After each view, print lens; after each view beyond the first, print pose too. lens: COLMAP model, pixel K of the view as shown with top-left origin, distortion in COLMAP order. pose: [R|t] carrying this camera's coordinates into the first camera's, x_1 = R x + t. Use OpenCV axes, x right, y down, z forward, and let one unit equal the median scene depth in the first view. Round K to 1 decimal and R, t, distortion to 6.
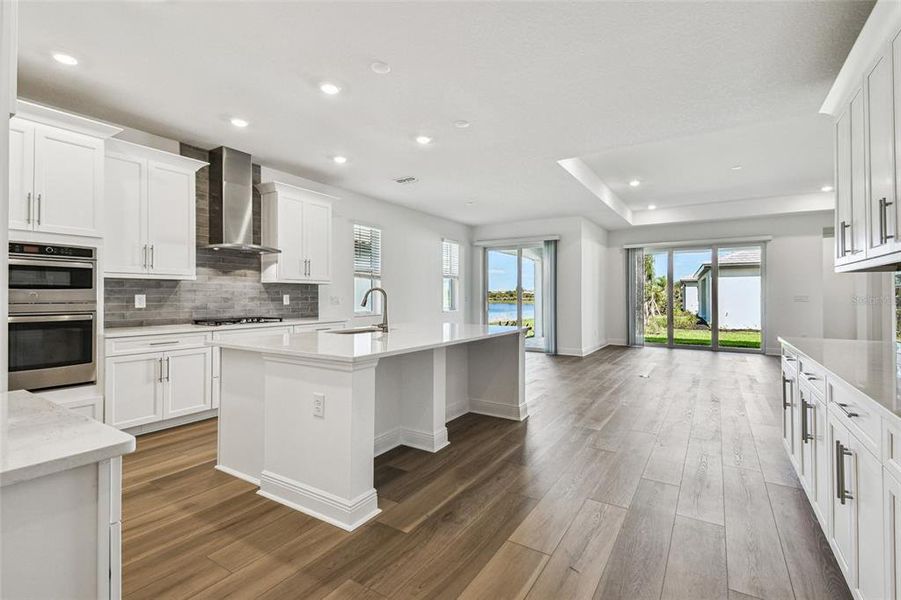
lens RADIAL K [[409.5, 0, 453.0], [0, 409.5, 297.5], [0, 0, 1]] dist [0.022912, -0.001530]
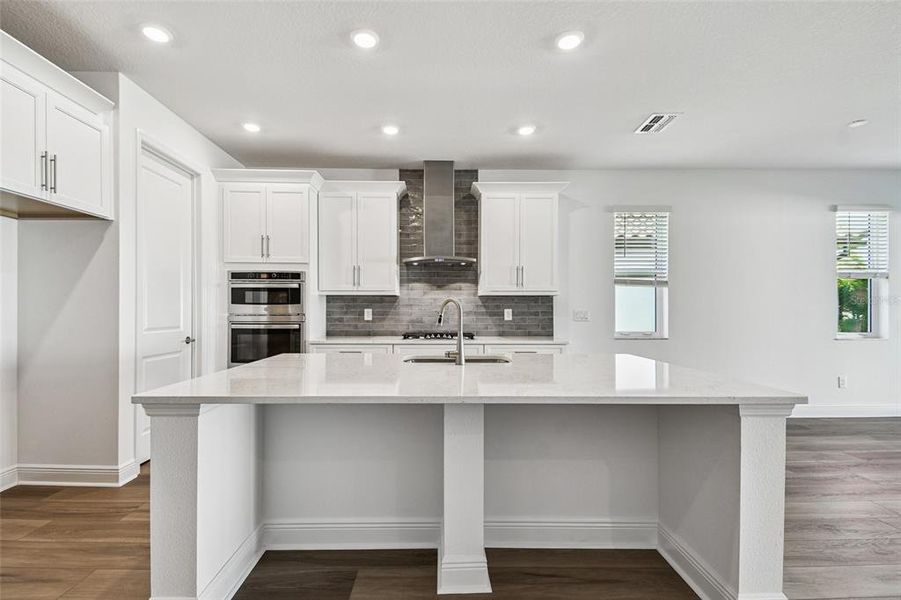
lens RADIAL K [[409.5, 0, 444.3], [0, 409.5, 311.1], [0, 0, 1]] dist [0.022912, -0.001530]
pose [[0.540592, 0.004198, -0.841274, 0.297049], [-0.006351, 0.999979, 0.000909, -0.002448], [0.841261, 0.004851, 0.540608, 0.485522]]
